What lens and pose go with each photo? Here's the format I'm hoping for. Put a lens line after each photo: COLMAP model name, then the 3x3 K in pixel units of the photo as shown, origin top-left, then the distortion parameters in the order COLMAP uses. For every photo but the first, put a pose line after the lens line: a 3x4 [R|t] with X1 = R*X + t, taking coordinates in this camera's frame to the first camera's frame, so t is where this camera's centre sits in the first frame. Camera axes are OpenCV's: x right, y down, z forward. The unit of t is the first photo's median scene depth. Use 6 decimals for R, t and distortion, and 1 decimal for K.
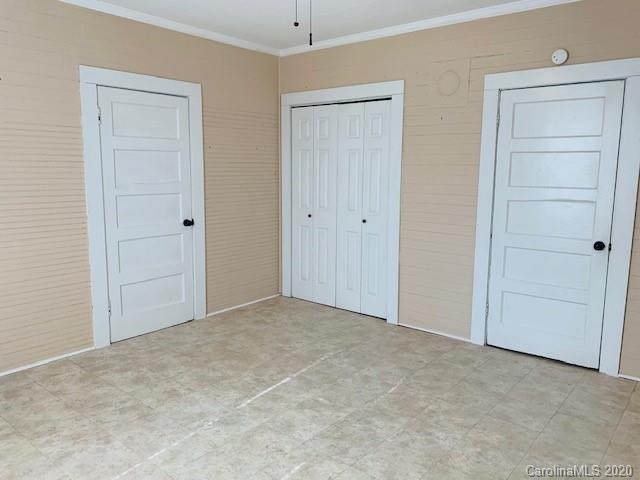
lens RADIAL K [[491.2, 0, 313.4], [0, 491.2, 235.6], [0, 0, 1]] dist [0.051313, -0.060019]
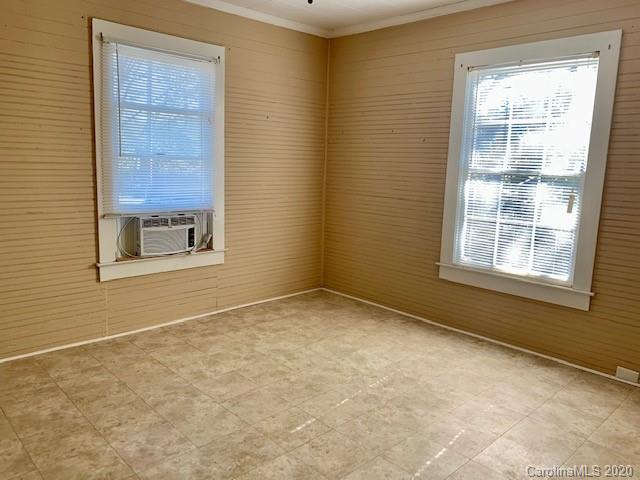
lens RADIAL K [[491.2, 0, 313.4], [0, 491.2, 235.6], [0, 0, 1]] dist [0.051313, -0.060019]
pose [[-0.992875, -0.053519, 0.106462, -0.144296], [-0.020194, 0.956110, 0.292311, -0.232319], [-0.117433, 0.288079, -0.950379, 1.760817]]
